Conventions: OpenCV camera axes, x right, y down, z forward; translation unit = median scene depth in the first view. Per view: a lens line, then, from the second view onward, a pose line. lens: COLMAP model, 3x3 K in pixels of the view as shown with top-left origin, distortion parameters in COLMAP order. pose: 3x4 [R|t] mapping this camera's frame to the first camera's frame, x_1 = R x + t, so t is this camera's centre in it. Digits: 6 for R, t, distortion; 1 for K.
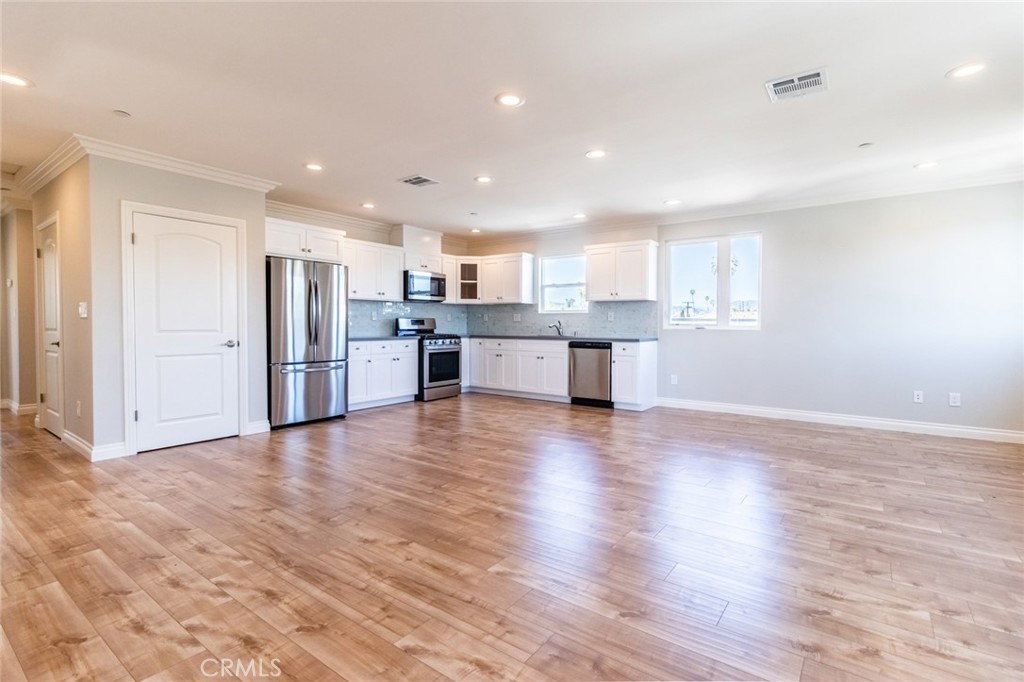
lens RADIAL K [[478.4, 0, 514.4], [0, 478.4, 336.1], [0, 0, 1]] dist [0.001660, 0.000445]
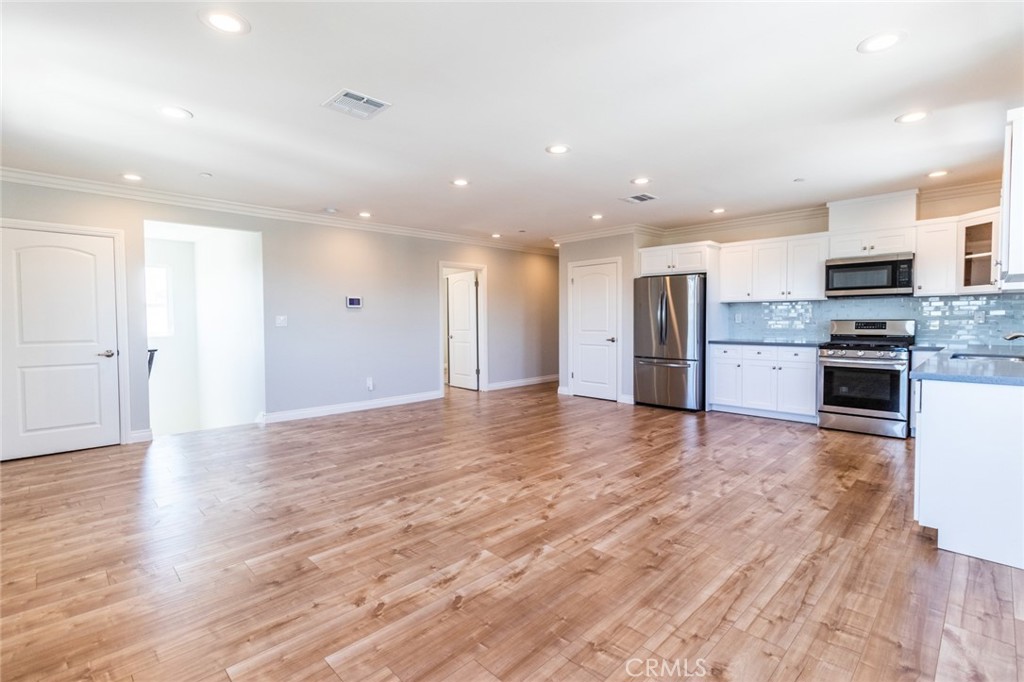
lens RADIAL K [[478.4, 0, 514.4], [0, 478.4, 336.1], [0, 0, 1]] dist [0.001660, 0.000445]
pose [[-0.152120, 0.033075, -0.987808, 0.799875], [-0.021524, 0.999092, 0.036767, -0.037251], [0.988128, 0.026854, -0.151270, 0.766421]]
